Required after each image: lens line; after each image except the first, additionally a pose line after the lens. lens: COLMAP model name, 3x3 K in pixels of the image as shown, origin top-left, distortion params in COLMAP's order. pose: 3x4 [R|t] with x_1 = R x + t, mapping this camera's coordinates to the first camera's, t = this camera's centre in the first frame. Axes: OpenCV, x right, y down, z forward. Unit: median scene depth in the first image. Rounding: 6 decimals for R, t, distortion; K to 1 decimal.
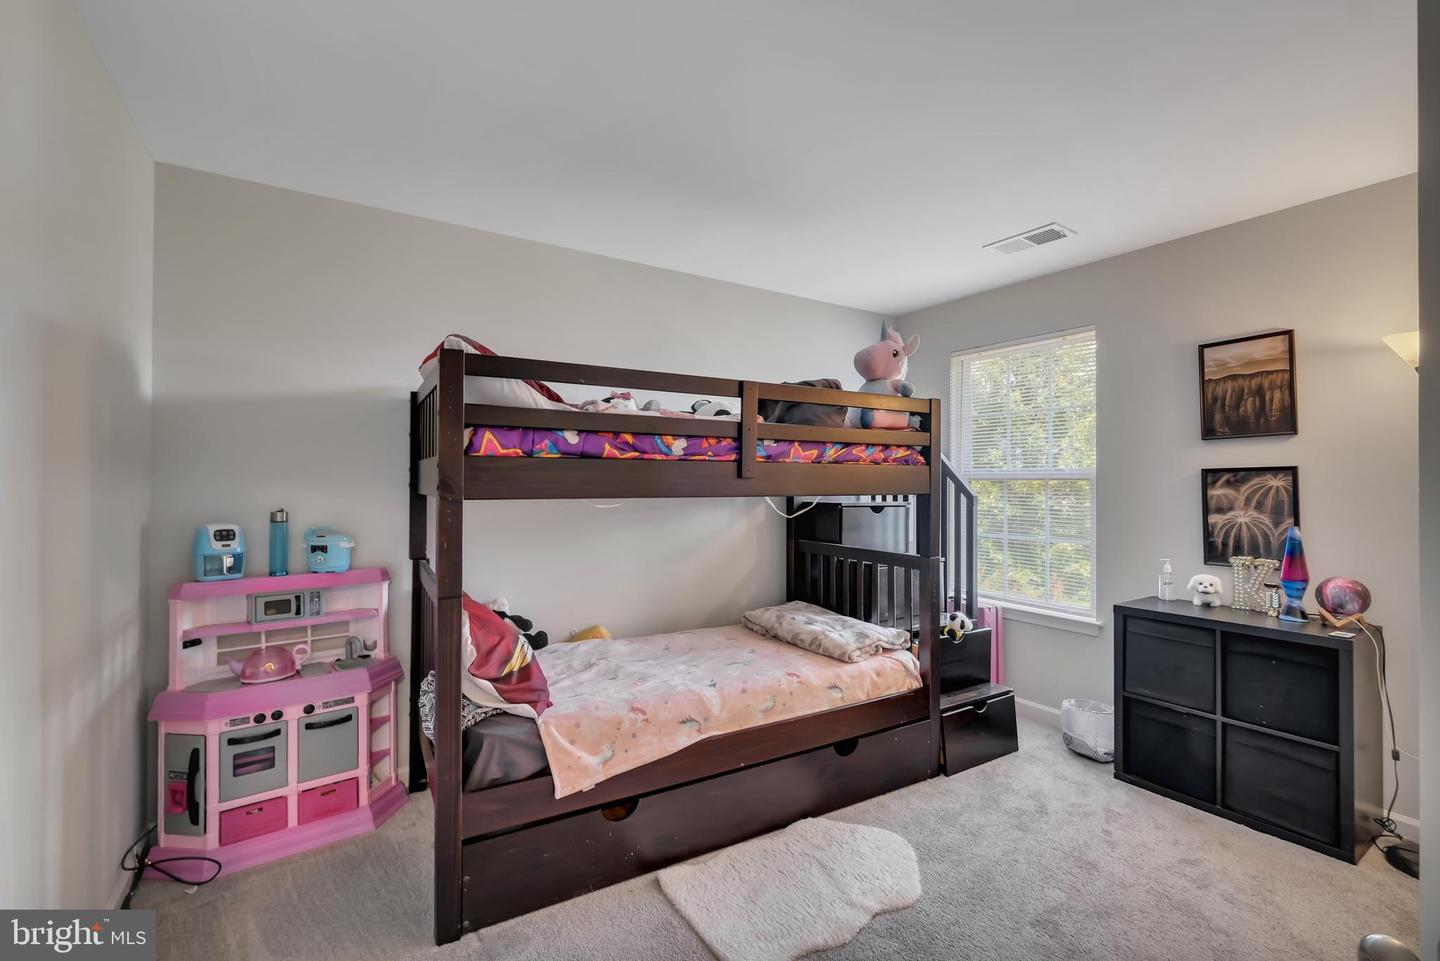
lens RADIAL K [[634.2, 0, 720.8], [0, 634.2, 479.2], [0, 0, 1]] dist [-0.003675, 0.000788]
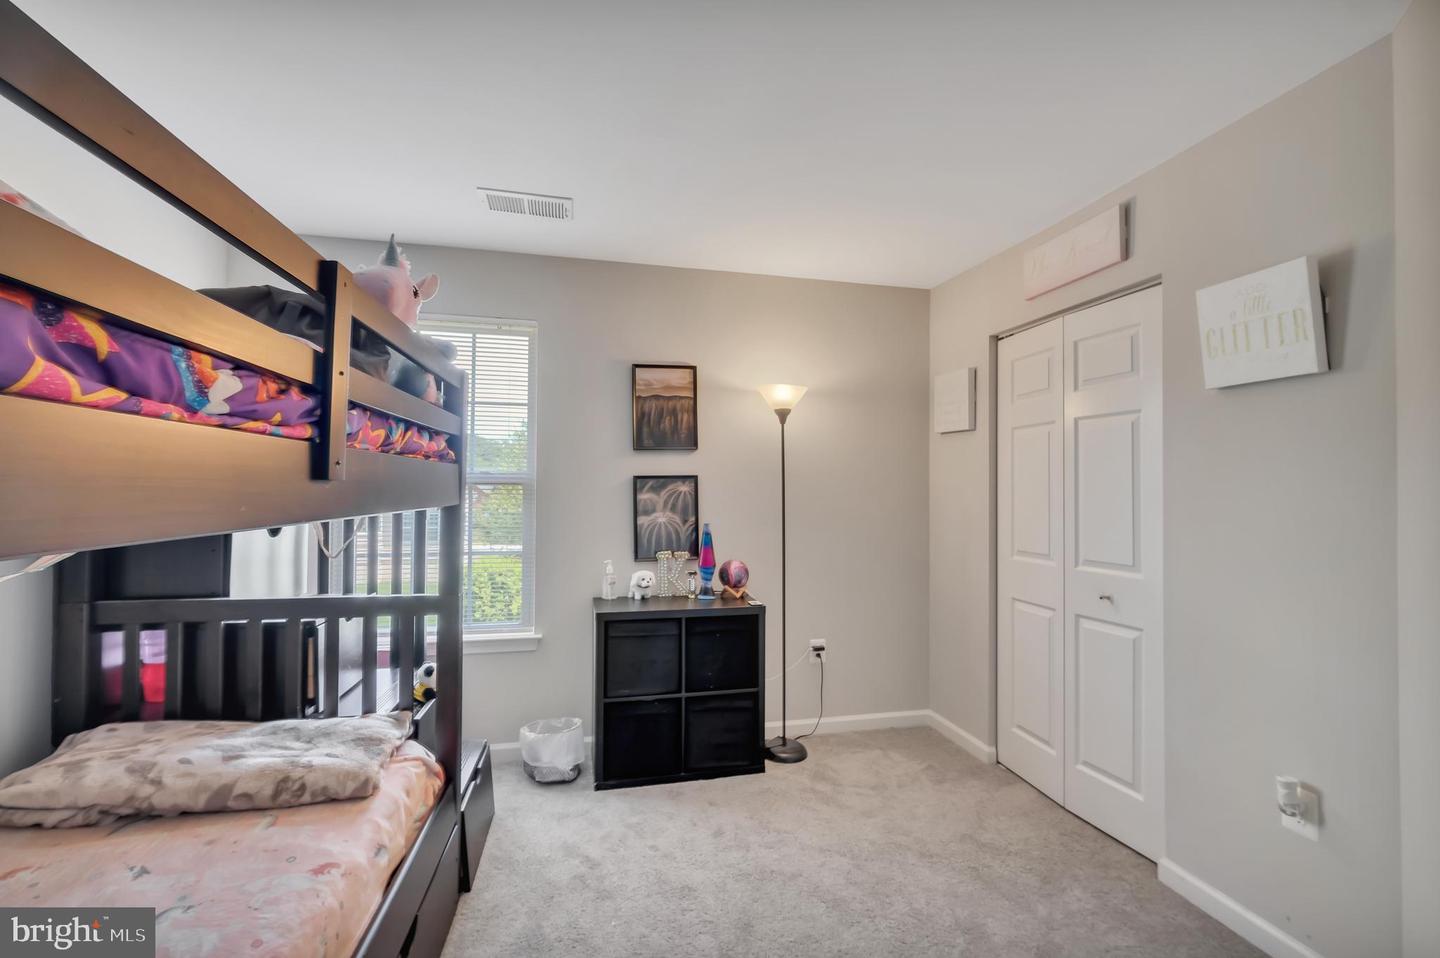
lens RADIAL K [[634.2, 0, 726.9], [0, 634.2, 479.0], [0, 0, 1]] dist [-0.003675, 0.000788]
pose [[0.343070, 0.012343, 0.939229, -0.239987], [-0.006609, 0.999921, -0.010727, 0.000120], [-0.939287, -0.002527, 0.343124, 0.490581]]
